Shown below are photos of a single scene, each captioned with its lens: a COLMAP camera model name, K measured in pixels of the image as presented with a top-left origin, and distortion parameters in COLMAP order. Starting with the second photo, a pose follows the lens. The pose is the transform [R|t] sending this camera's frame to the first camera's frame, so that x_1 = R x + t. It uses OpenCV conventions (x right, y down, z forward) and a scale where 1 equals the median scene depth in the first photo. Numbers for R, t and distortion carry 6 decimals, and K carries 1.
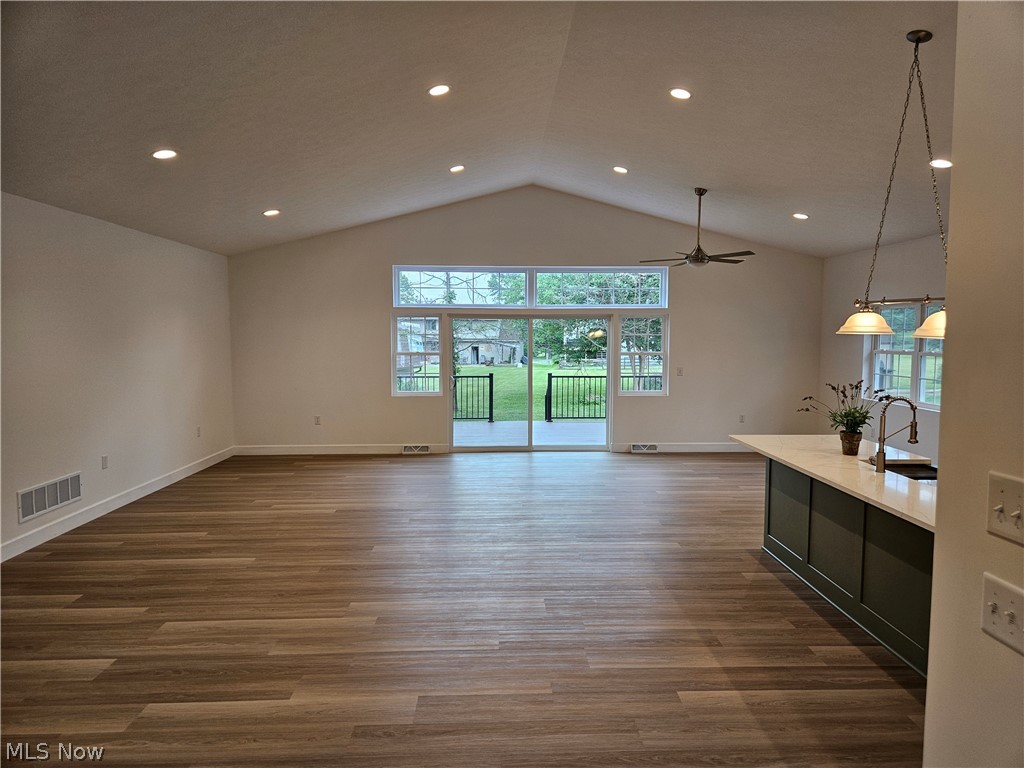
lens RADIAL K [[689.7, 0, 520.7], [0, 689.7, 383.9], [0, 0, 1]] dist [0.030897, 0.000374]
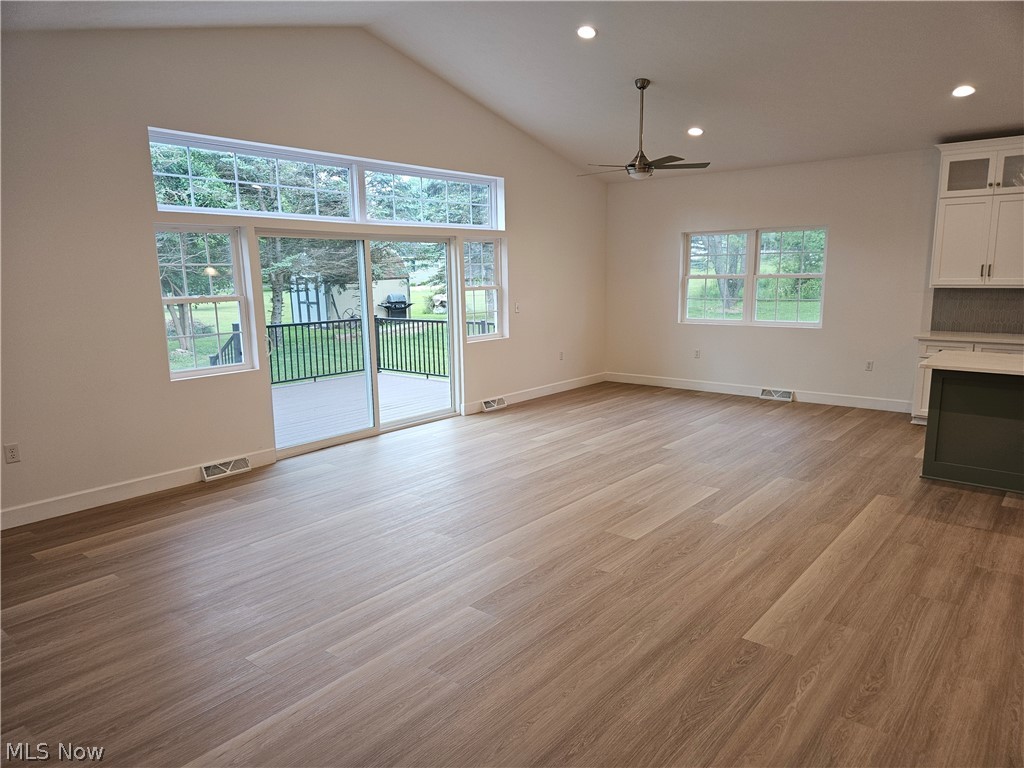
lens RADIAL K [[689.7, 0, 512.0], [0, 689.7, 388.0], [0, 0, 1]] dist [0.030897, 0.000374]
pose [[0.671695, -0.139547, 0.727567, -0.402562], [0.073462, 0.989805, 0.122023, -0.023956], [-0.737177, -0.028514, 0.675098, 0.435889]]
